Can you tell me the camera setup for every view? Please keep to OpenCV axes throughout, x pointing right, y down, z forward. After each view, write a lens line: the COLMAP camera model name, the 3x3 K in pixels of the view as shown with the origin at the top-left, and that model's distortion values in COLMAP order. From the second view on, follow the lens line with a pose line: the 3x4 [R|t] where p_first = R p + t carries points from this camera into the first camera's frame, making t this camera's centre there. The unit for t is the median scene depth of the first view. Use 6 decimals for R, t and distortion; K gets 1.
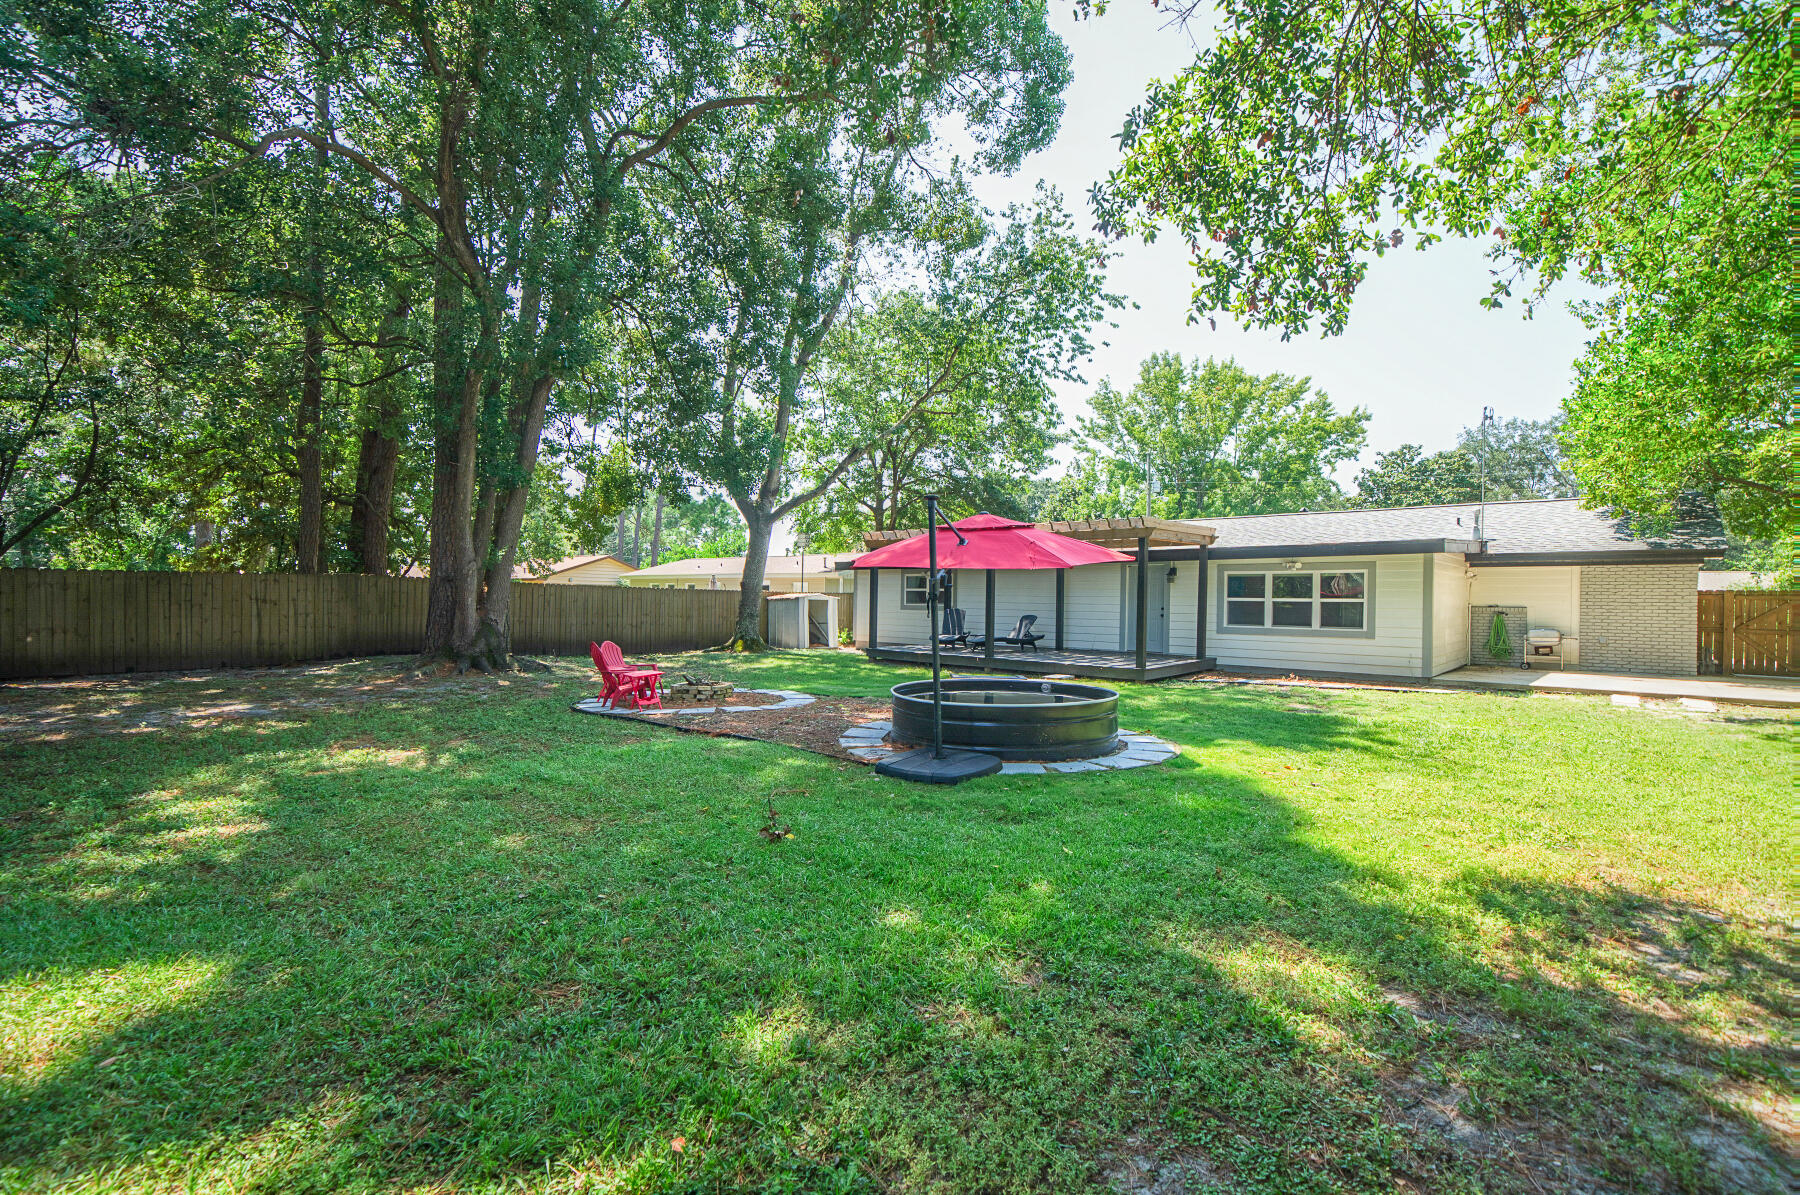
lens RADIAL K [[858.2, 0, 896.2], [0, 858.2, 586.1], [0, 0, 1]] dist [0.009213, 0.005662]
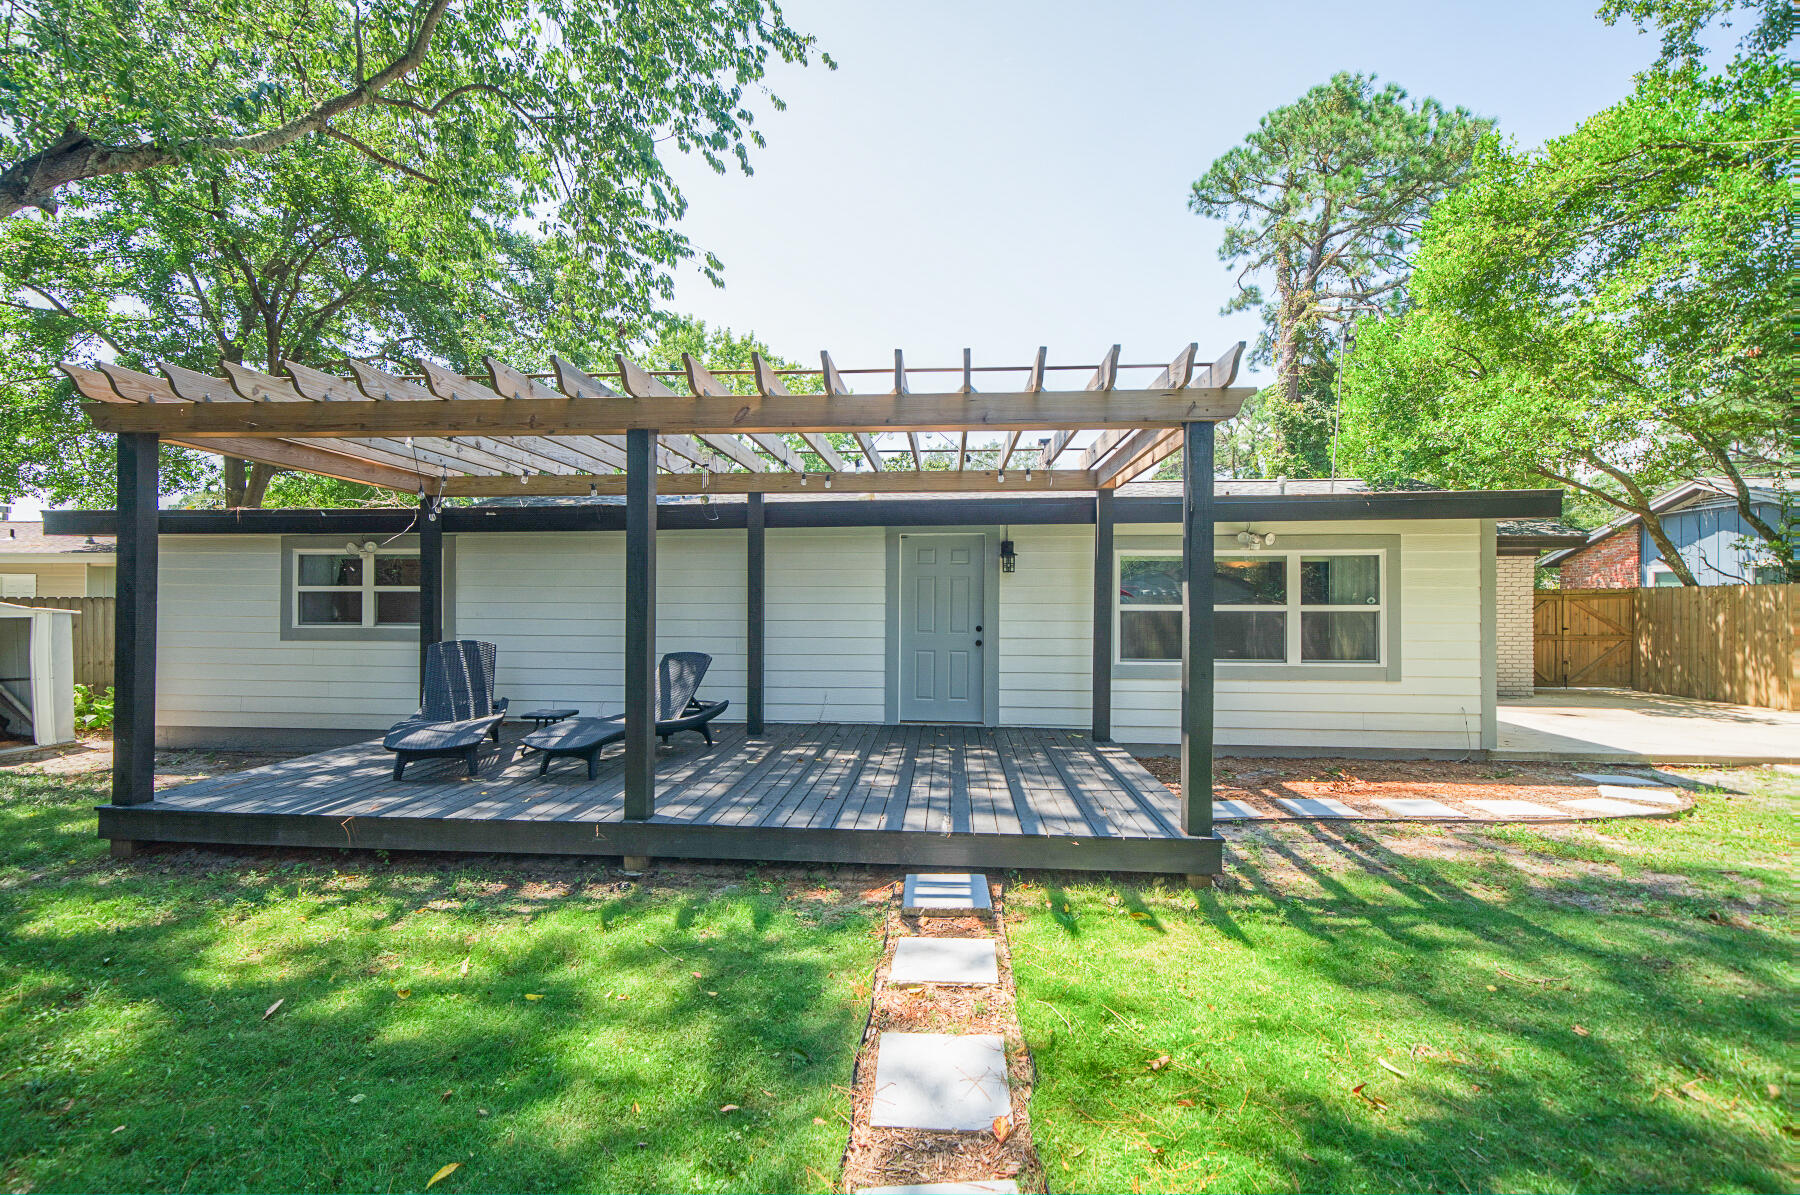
lens RADIAL K [[809.4, 0, 900.0], [0, 809.4, 597.5], [0, 0, 1]] dist [0.003830, 0.000032]
pose [[0.803560, -0.005473, 0.595198, 0.014644], [-0.001267, 0.999940, 0.010905, 0.004487], [-0.595222, -0.009516, 0.803505, 0.682055]]
